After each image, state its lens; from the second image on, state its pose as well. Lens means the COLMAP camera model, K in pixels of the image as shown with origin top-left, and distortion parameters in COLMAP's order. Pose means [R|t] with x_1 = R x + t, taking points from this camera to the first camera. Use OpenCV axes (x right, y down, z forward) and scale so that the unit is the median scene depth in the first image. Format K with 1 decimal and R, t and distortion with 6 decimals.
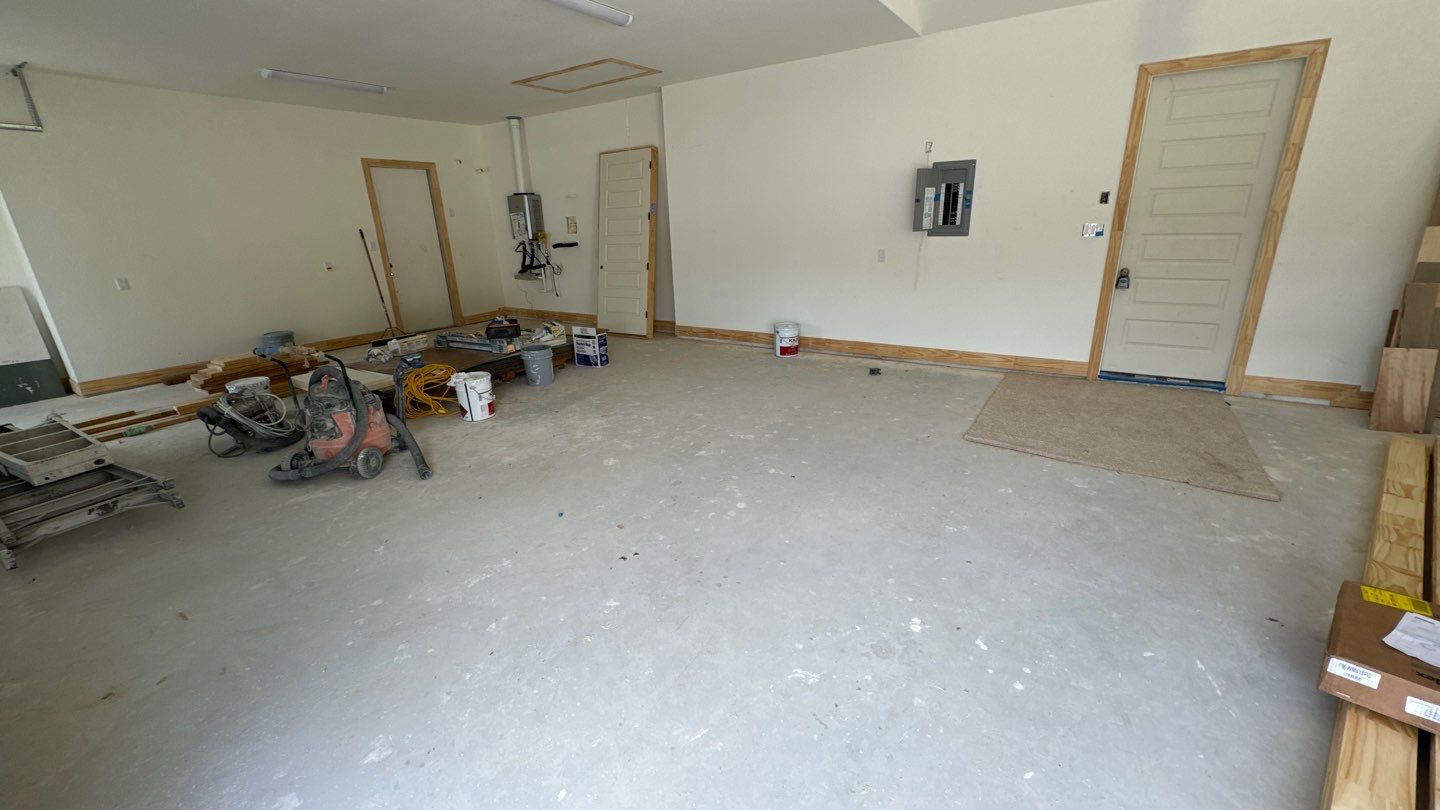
lens RADIAL K [[567.2, 0, 720.0], [0, 567.2, 405.0], [0, 0, 1]] dist [-0.002000, 0.000450]
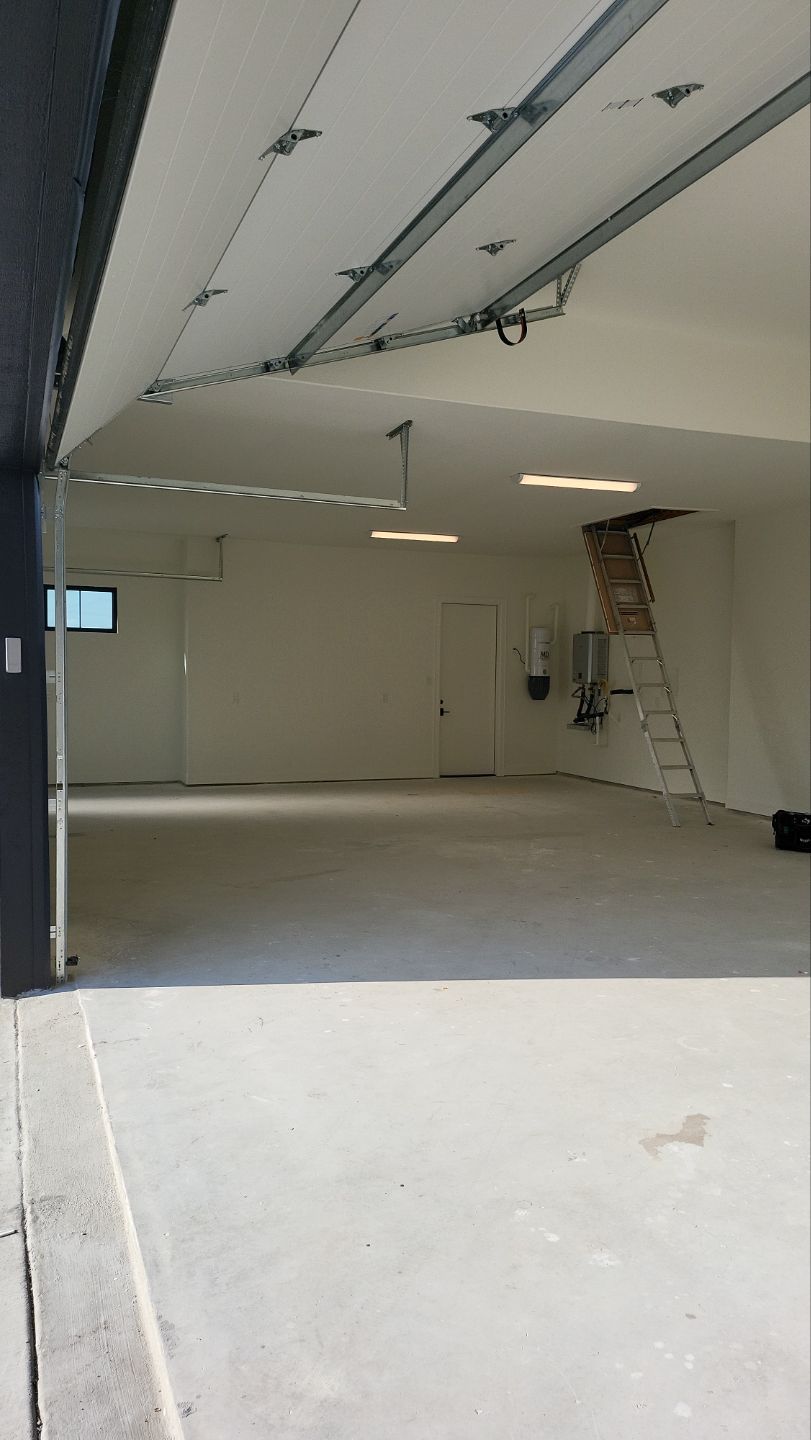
lens RADIAL K [[997.4, 0, 396.1], [0, 997.4, 708.0], [0, 0, 1]] dist [0.072778, -0.082883]
pose [[0.812064, 0.064572, -0.579985, 0.443186], [-0.220682, 0.954036, -0.202770, 0.159978], [0.540233, 0.292654, 0.788988, -0.470768]]
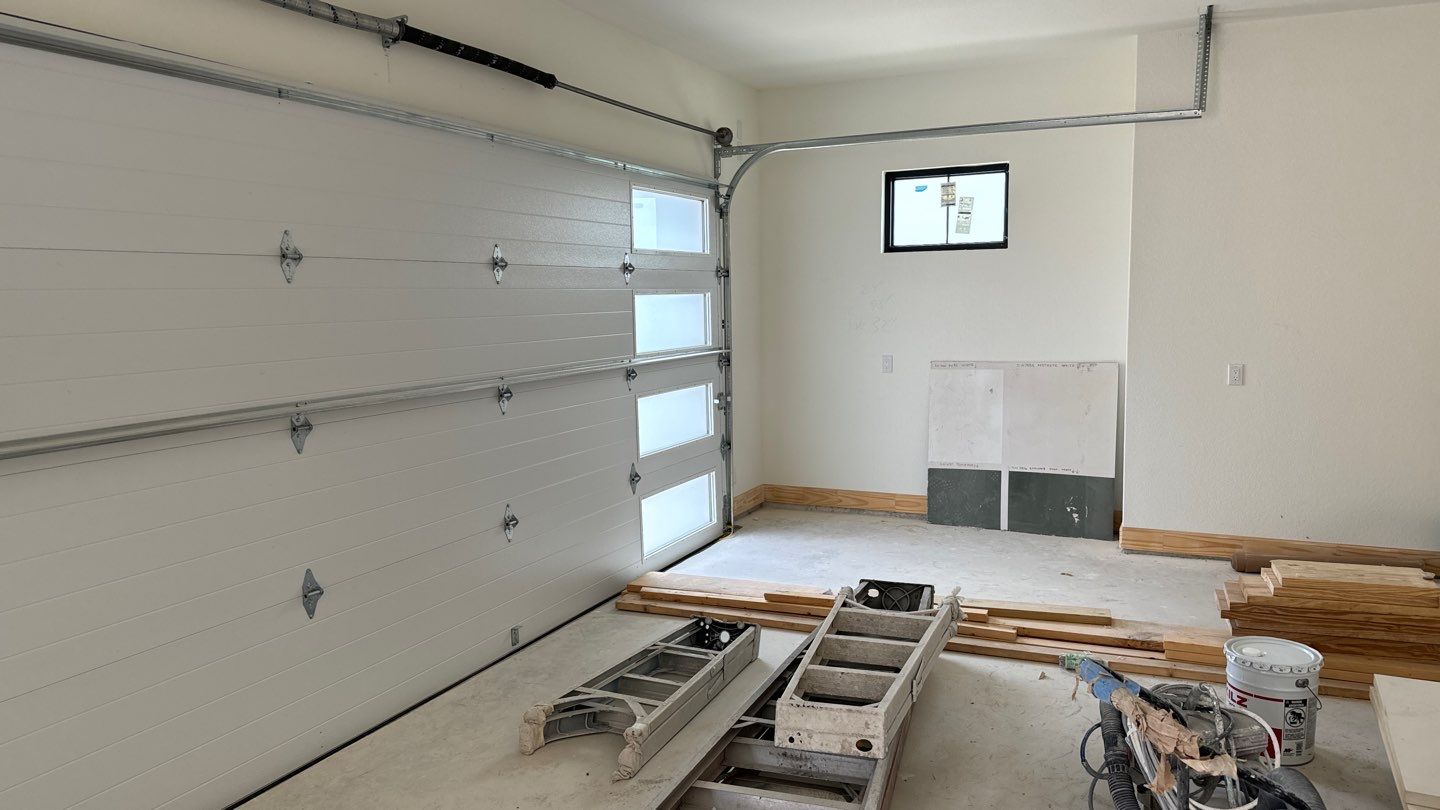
lens RADIAL K [[1003.2, 0, 715.6], [0, 1003.2, 401.2], [0, 0, 1]] dist [0.072192, -0.089089]
pose [[0.142430, 0.134271, -0.980655, -0.177415], [-0.299015, 0.950303, 0.086686, -0.129929], [0.943559, 0.280884, 0.175501, 0.381946]]
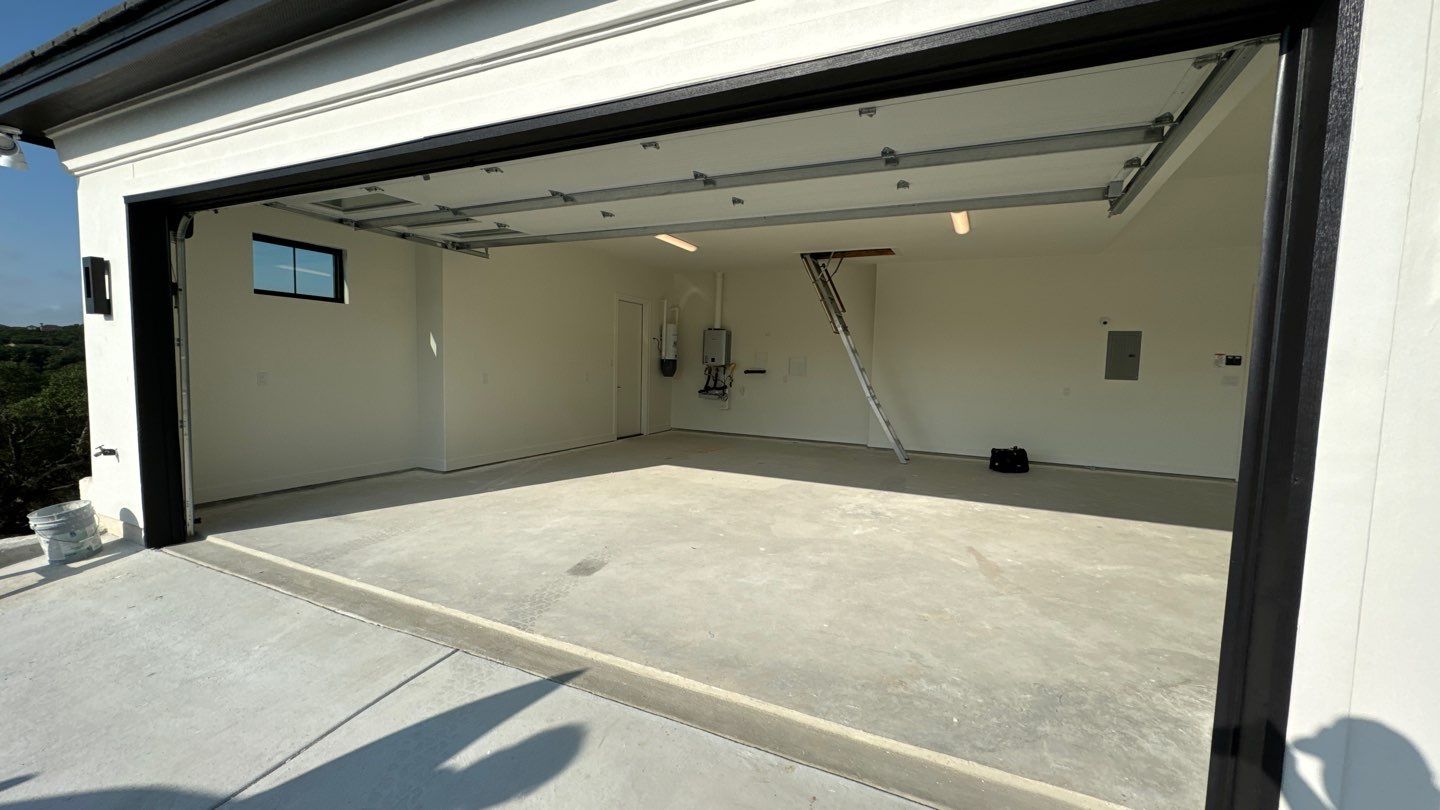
lens RADIAL K [[574.2, 0, 713.4], [0, 574.2, 401.8], [0, 0, 1]] dist [-0.000325, -0.000041]
pose [[0.989591, 0.053981, 0.133402, -0.766187], [-0.019080, 0.968014, -0.250171, 0.127320], [-0.142639, 0.245022, 0.958967, -0.205266]]
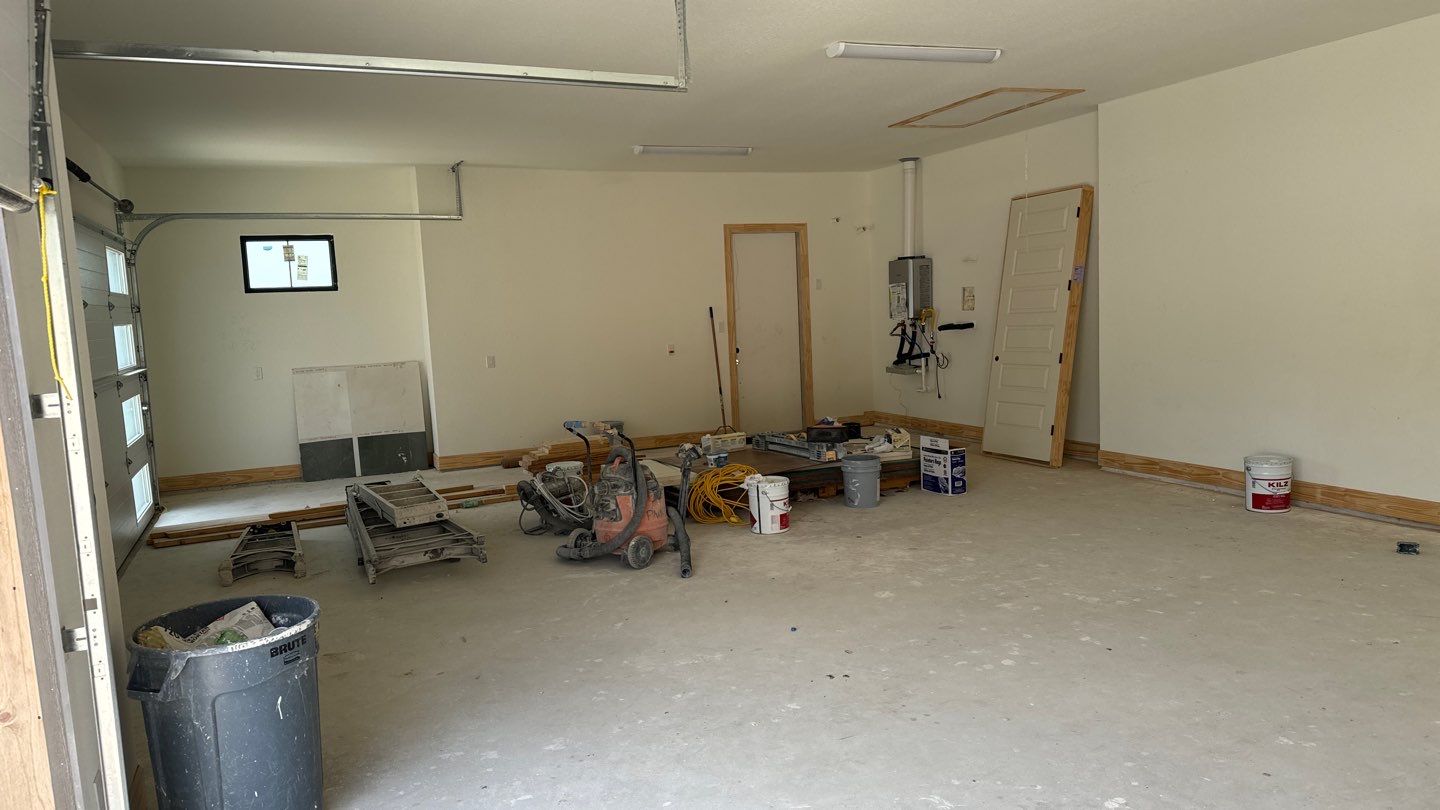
lens RADIAL K [[989.5, 0, 720.8], [0, 989.5, 414.1], [0, 0, 1]] dist [0.150438, -0.256337]
pose [[0.835160, 0.055384, -0.547212, 0.237069], [-0.155412, 0.978136, -0.138192, 0.053556], [0.527594, 0.200456, 0.825507, -0.204780]]
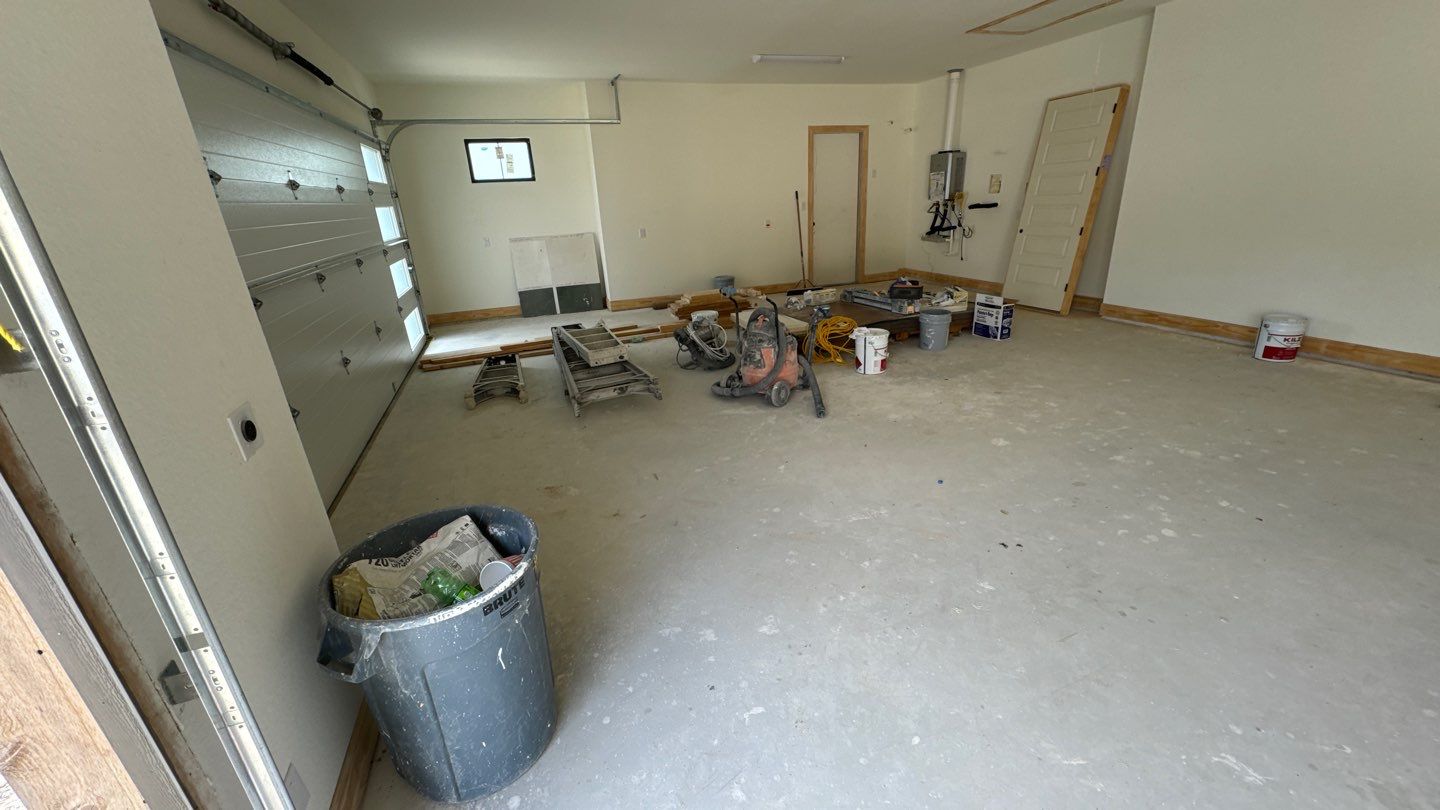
lens RADIAL K [[567.5, 0, 724.4], [0, 567.5, 404.2], [0, 0, 1]] dist [0.000729, 0.000027]
pose [[0.799393, 0.201307, -0.566080, -0.025943], [-0.166441, 0.979521, 0.113293, 0.005673], [0.577294, 0.003653, 0.816528, -0.016660]]
